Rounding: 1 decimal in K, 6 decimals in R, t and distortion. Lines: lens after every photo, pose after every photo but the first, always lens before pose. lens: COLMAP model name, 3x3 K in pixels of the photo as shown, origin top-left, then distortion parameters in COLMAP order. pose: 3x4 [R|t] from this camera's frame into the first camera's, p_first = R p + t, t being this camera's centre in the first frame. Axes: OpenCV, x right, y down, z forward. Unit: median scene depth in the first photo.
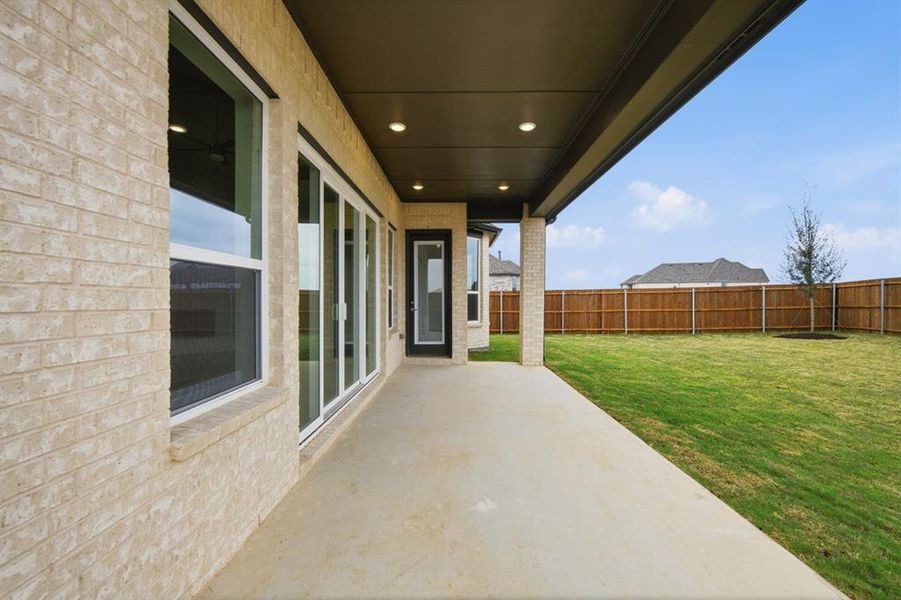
lens RADIAL K [[363.3, 0, 453.8], [0, 363.3, 299.0], [0, 0, 1]] dist [-0.001531, -0.000282]
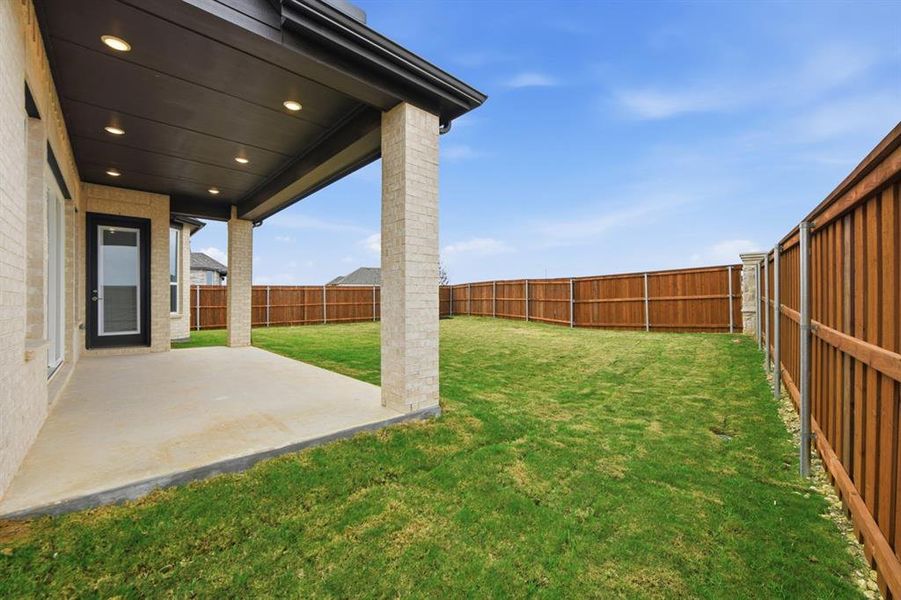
lens RADIAL K [[363.3, 0, 453.8], [0, 363.3, 299.0], [0, 0, 1]] dist [-0.001531, -0.000282]
pose [[0.720080, -0.000624, 0.693890, -0.094359], [0.000980, 1.000000, -0.000118, 0.030281], [-0.693890, 0.000765, 0.720081, -0.297460]]
